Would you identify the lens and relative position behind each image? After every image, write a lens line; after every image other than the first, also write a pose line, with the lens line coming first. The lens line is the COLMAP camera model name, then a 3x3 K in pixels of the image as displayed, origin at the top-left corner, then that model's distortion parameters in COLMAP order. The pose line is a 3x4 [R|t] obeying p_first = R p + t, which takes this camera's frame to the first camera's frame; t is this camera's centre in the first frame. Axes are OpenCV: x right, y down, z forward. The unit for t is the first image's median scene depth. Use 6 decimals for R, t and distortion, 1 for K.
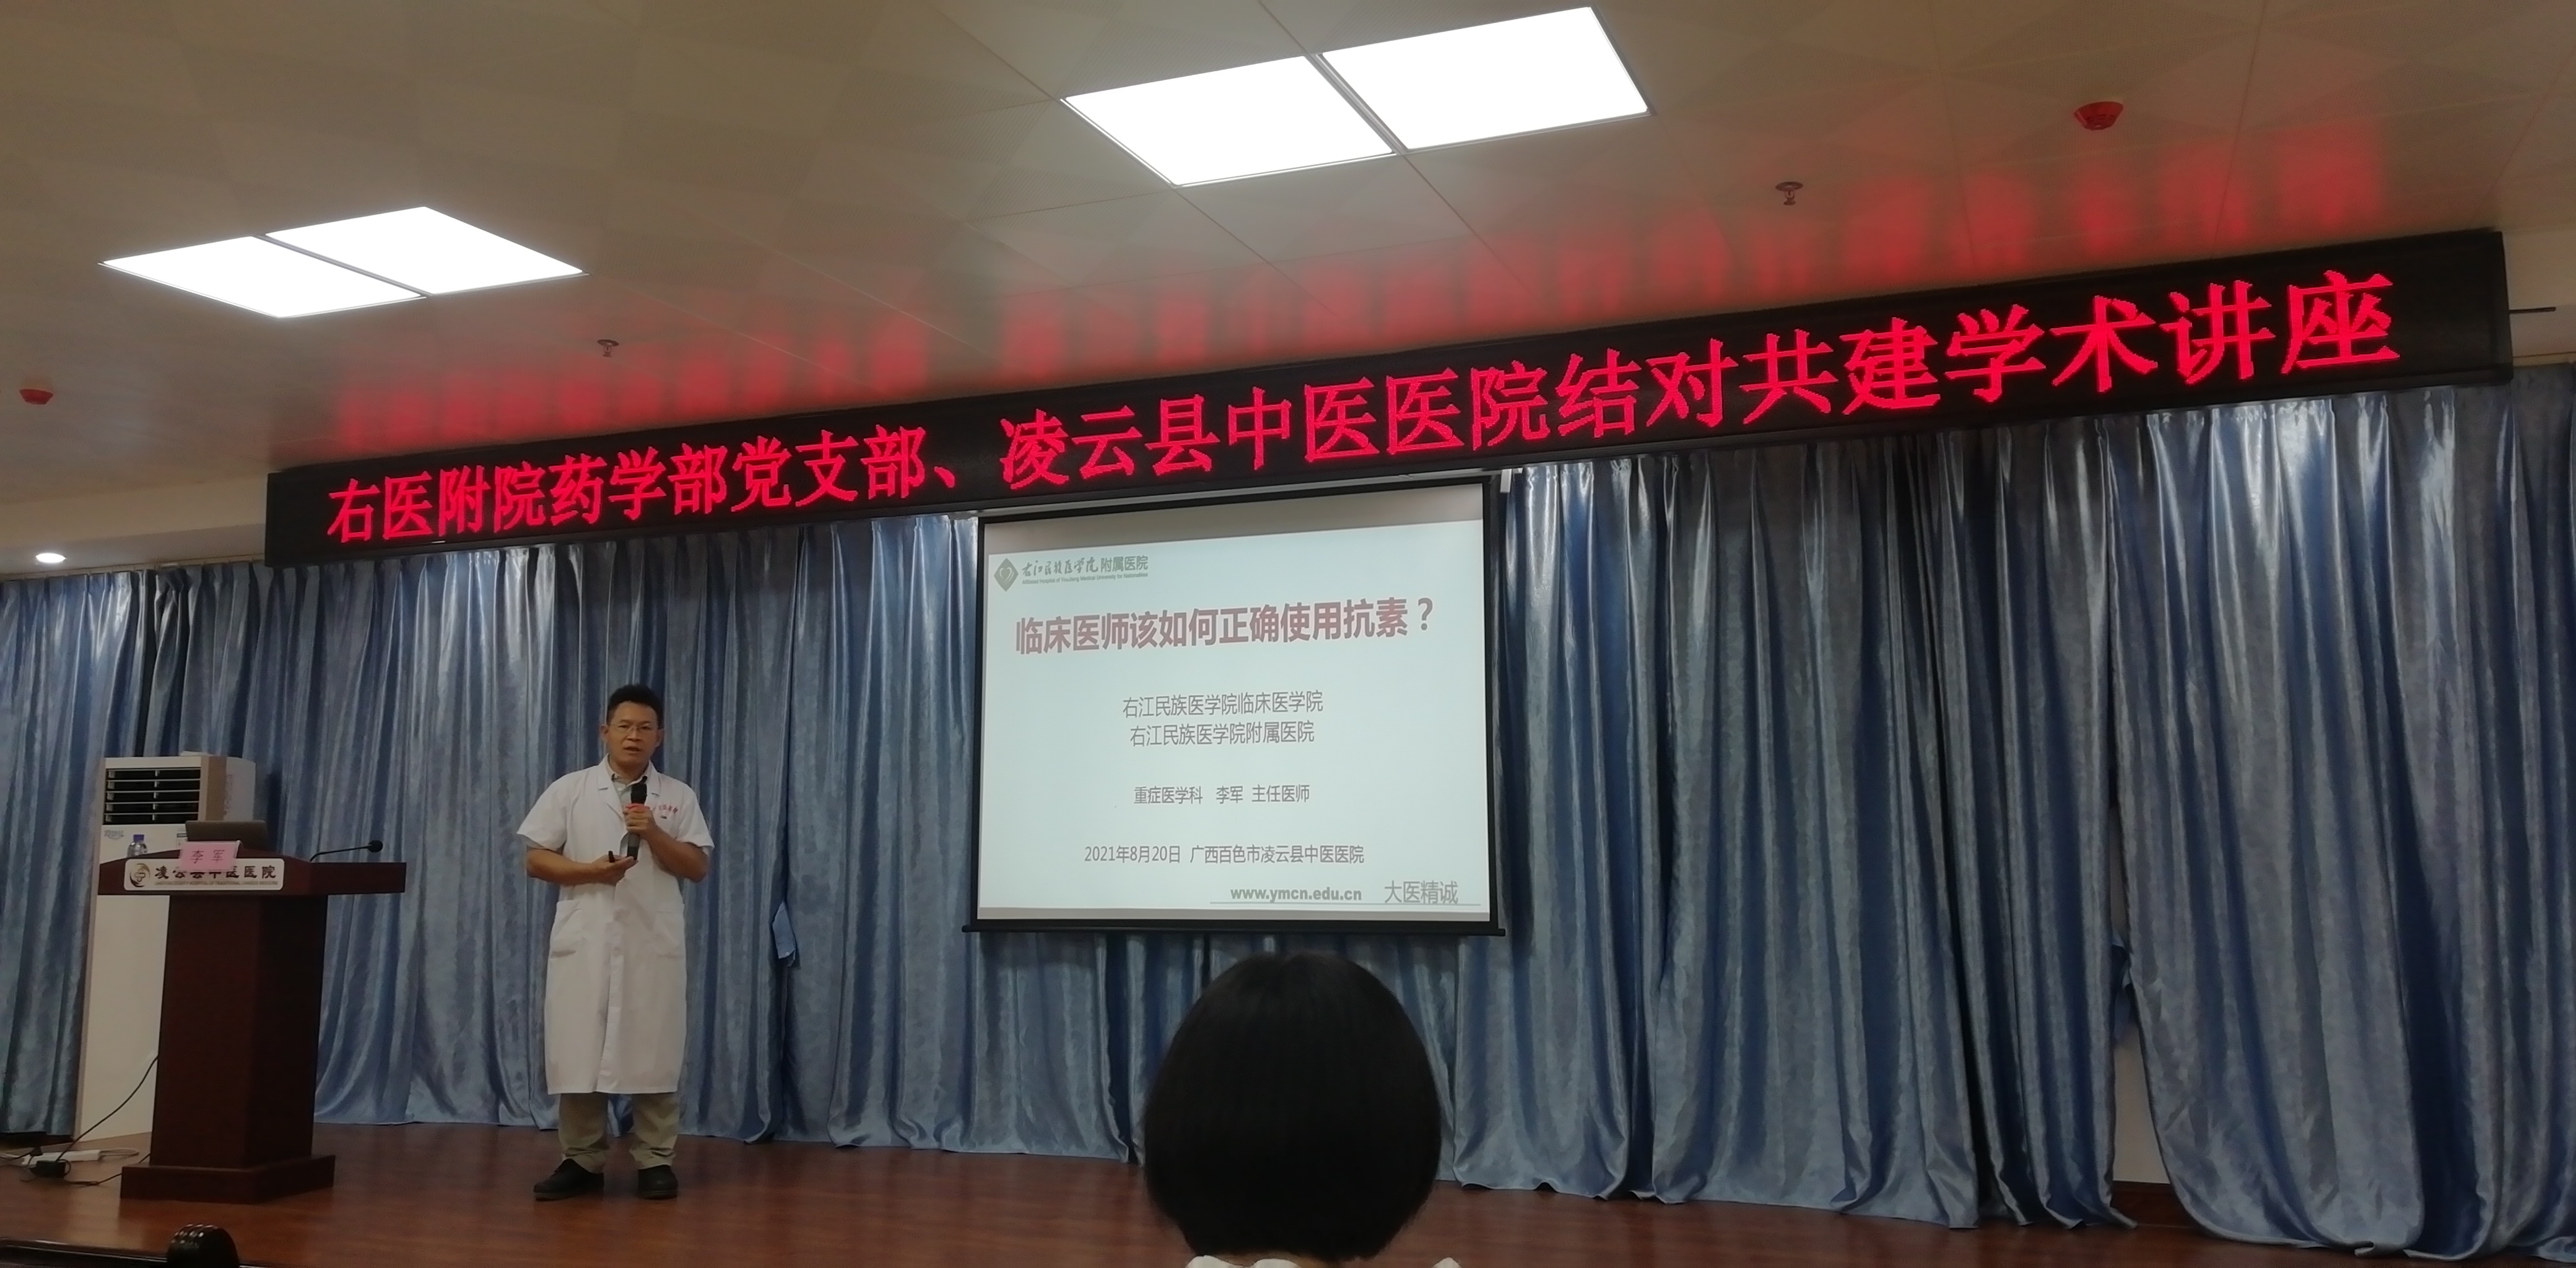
lens RADIAL K [[1762.0, 0, 1285.1], [0, 1762.0, 709.6], [0, 0, 1]] dist [0.000115, -0.000433]
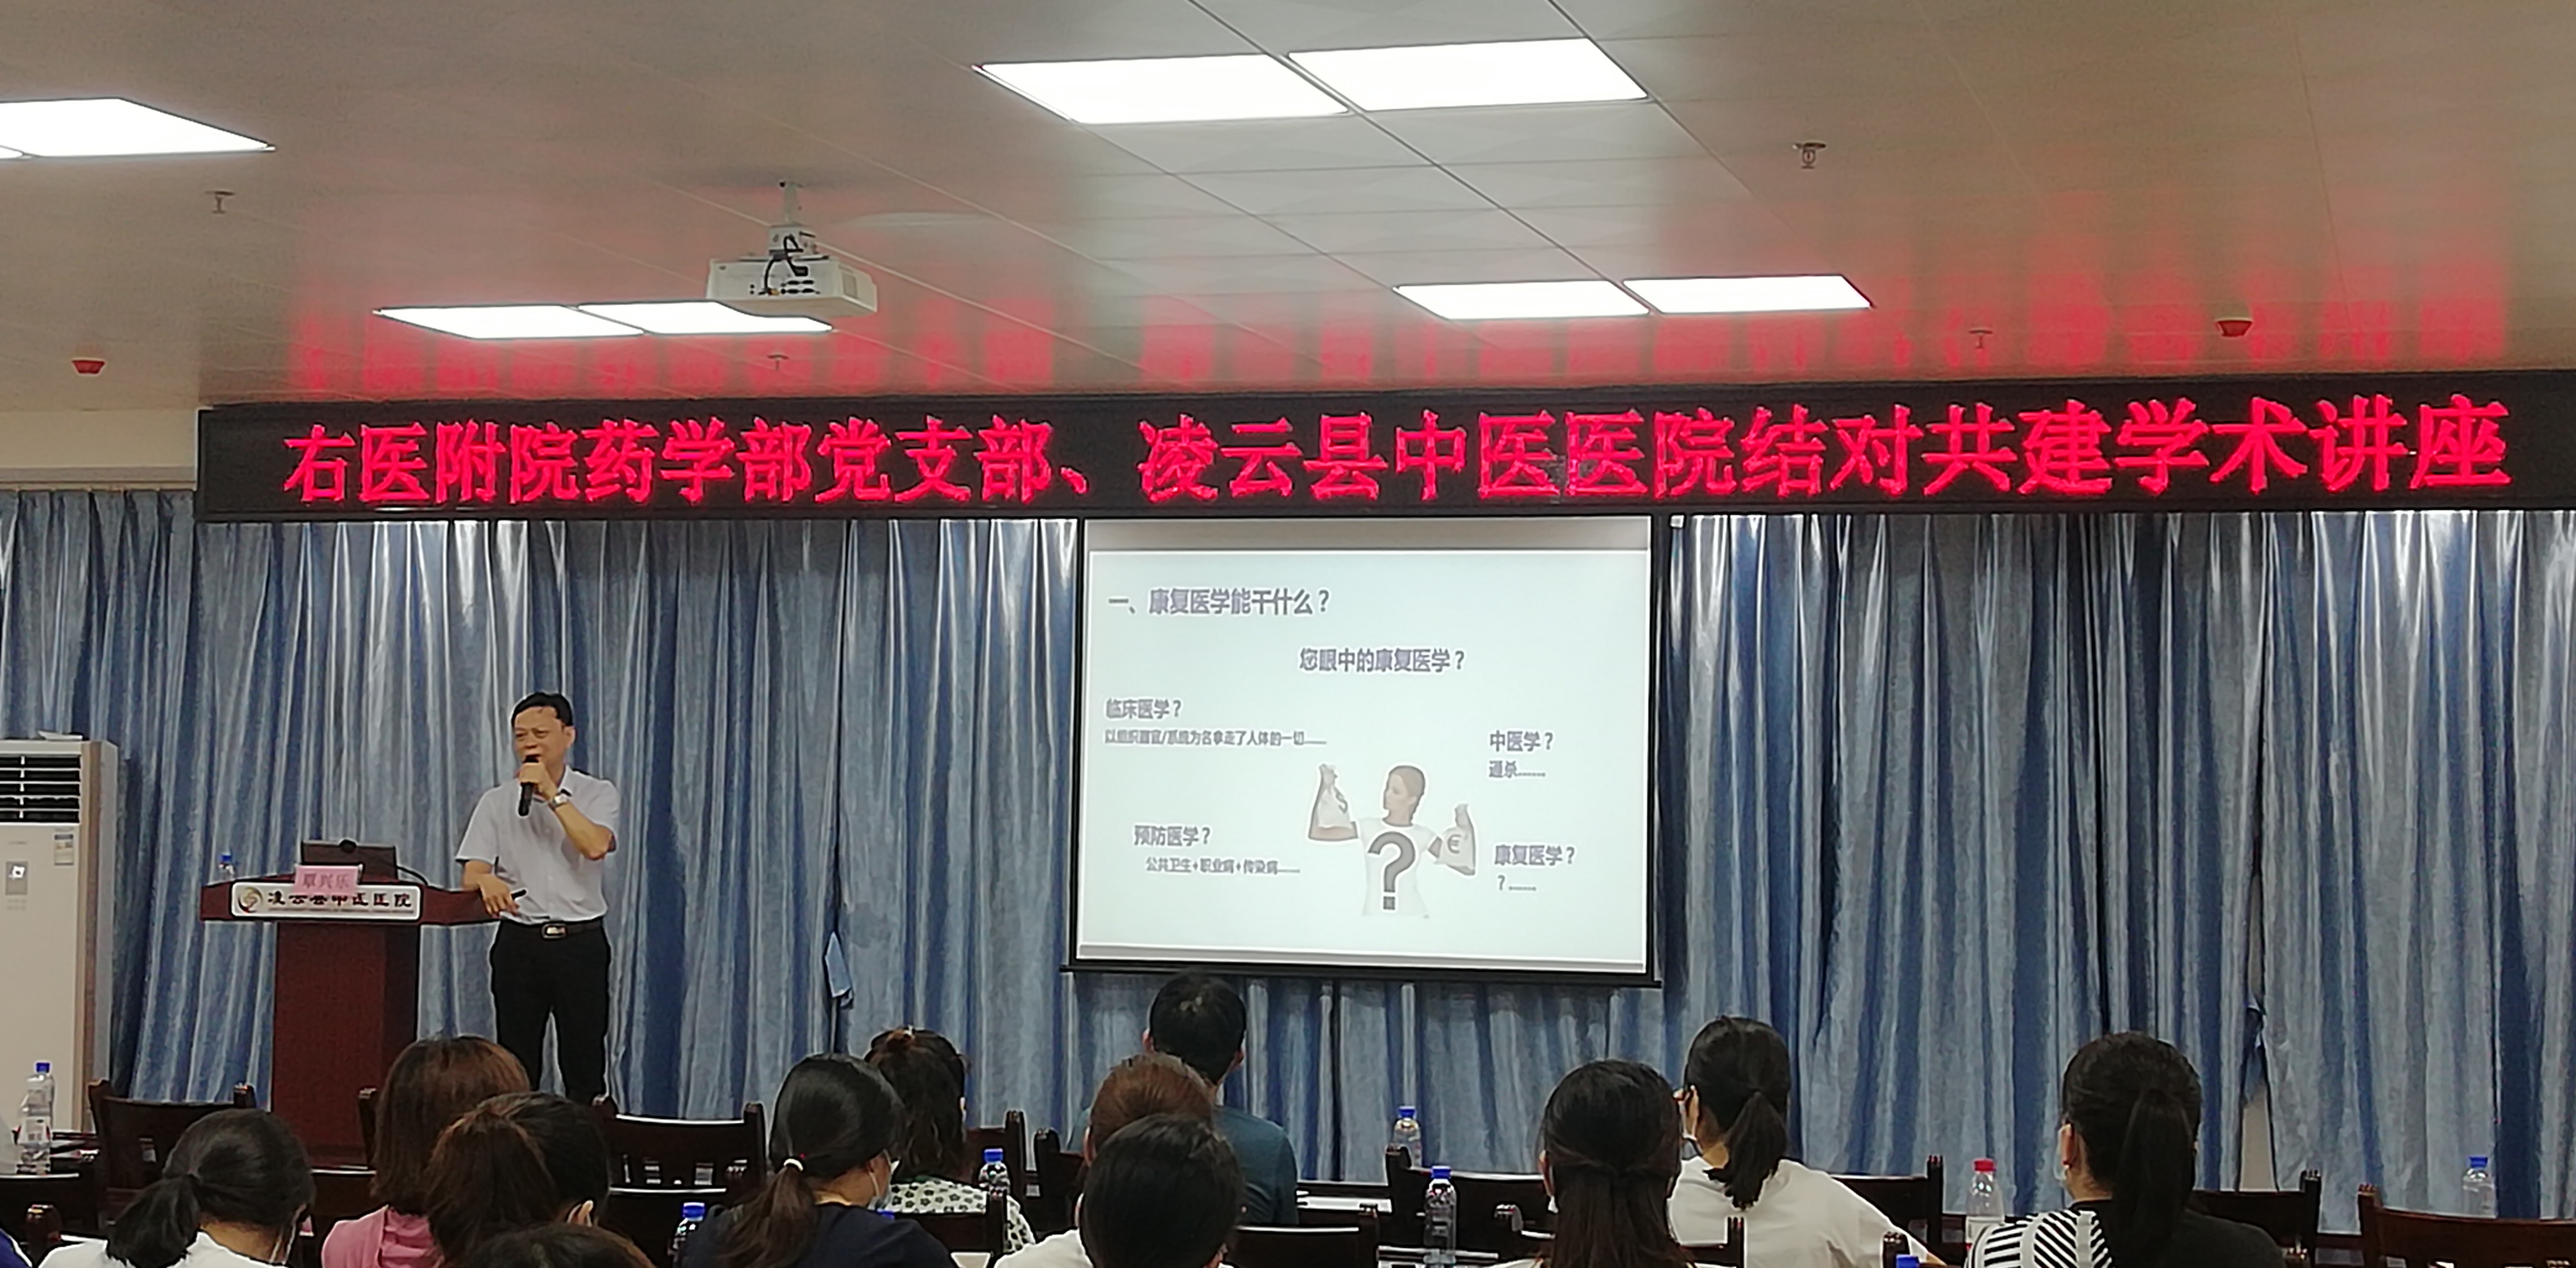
lens RADIAL K [[4200.8, 0, 1288.0], [0, 4200.8, 634.0], [0, 0, 1]] dist [-0.004760, -0.003014]
pose [[0.989615, 0.028558, 0.140880, -0.421846], [-0.035977, 0.998081, 0.050399, -0.180389], [-0.139171, -0.054944, 0.988743, -1.285949]]
